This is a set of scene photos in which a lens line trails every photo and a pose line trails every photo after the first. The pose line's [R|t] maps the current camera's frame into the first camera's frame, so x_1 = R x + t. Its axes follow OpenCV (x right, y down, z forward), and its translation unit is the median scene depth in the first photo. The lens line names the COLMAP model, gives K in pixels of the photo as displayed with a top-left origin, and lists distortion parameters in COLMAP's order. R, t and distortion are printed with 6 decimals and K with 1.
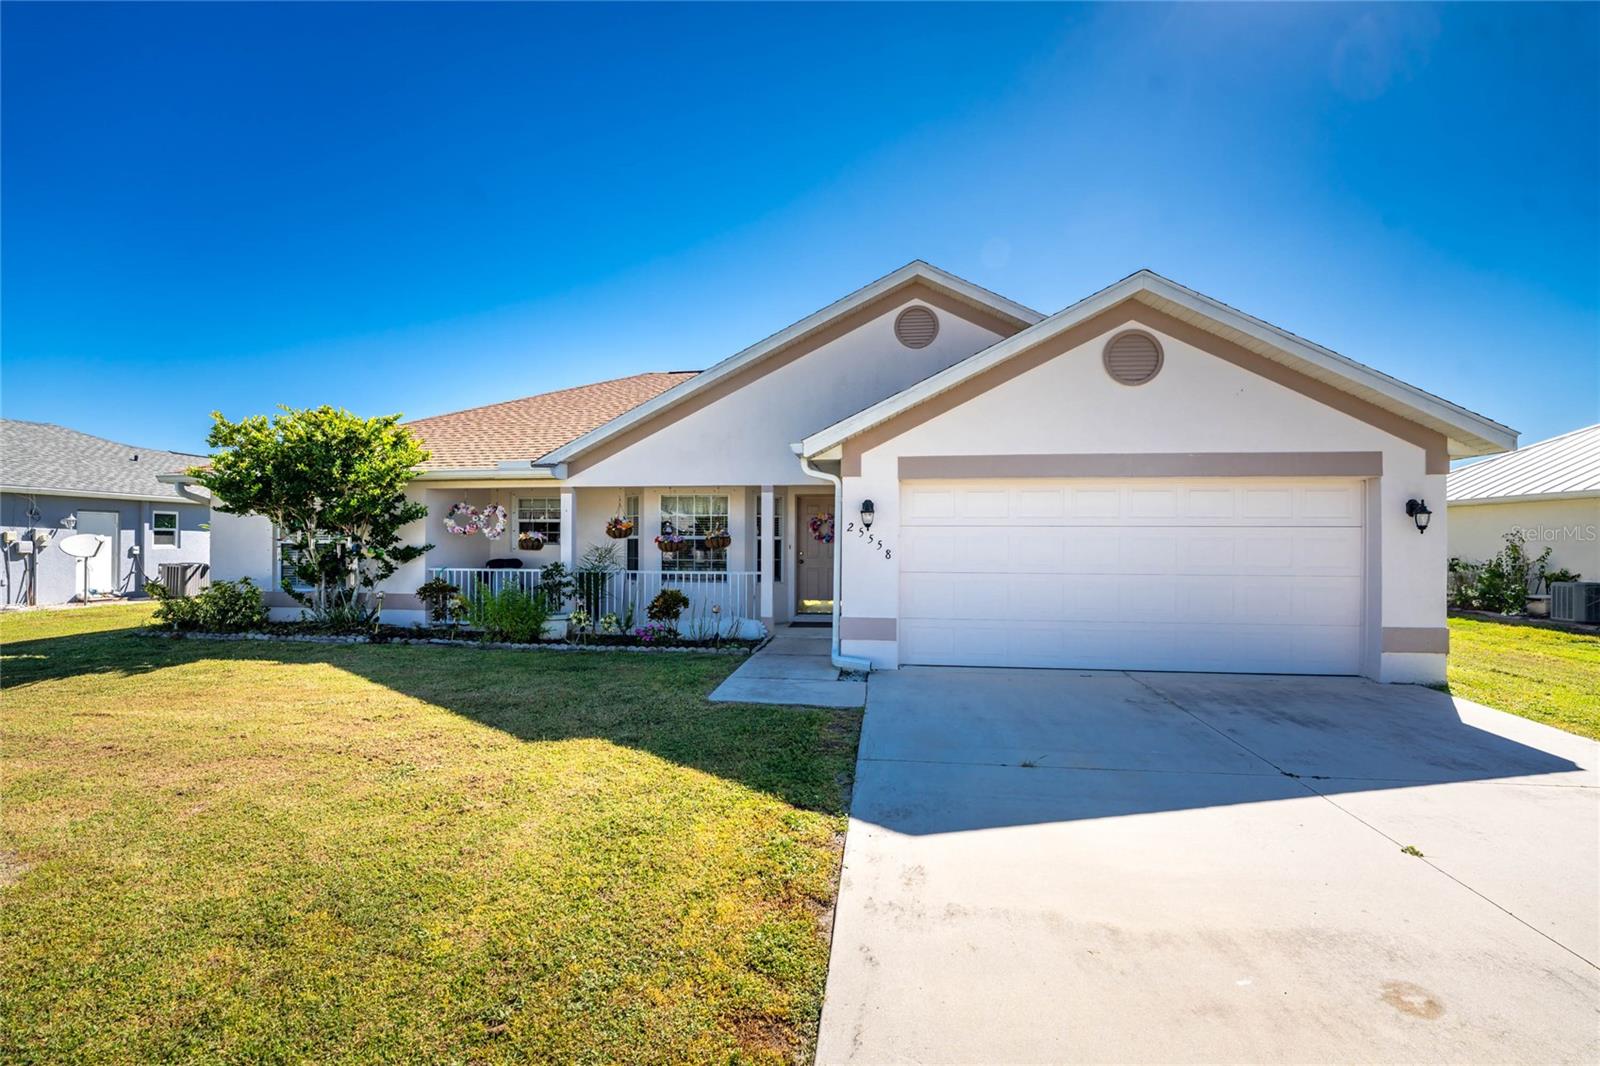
lens RADIAL K [[653.0, 0, 798.5], [0, 653.0, 550.2], [0, 0, 1]] dist [0.001292, 0.000042]
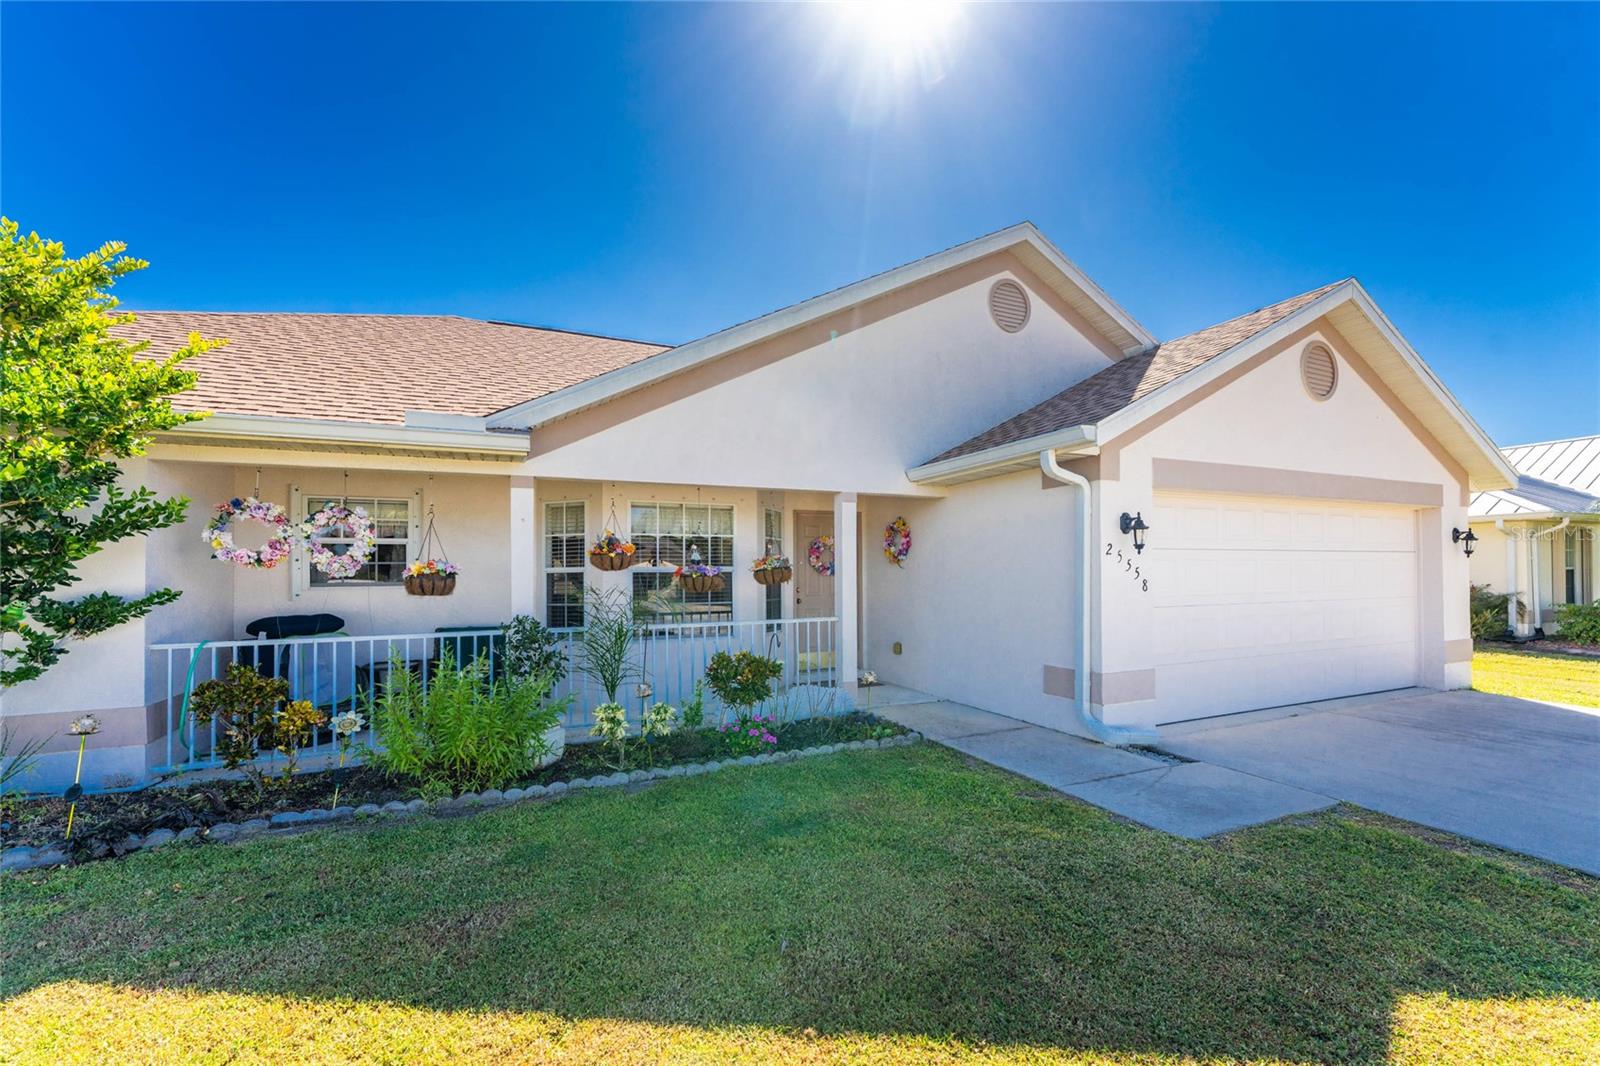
lens RADIAL K [[699.2, 0, 803.9], [0, 699.2, 563.1], [0, 0, 1]] dist [0.011229, -0.000014]
pose [[0.839855, -0.002727, 0.542805, -0.474869], [0.022633, 0.999294, -0.029998, -0.003044], [-0.542339, 0.037479, 0.839323, 0.398049]]
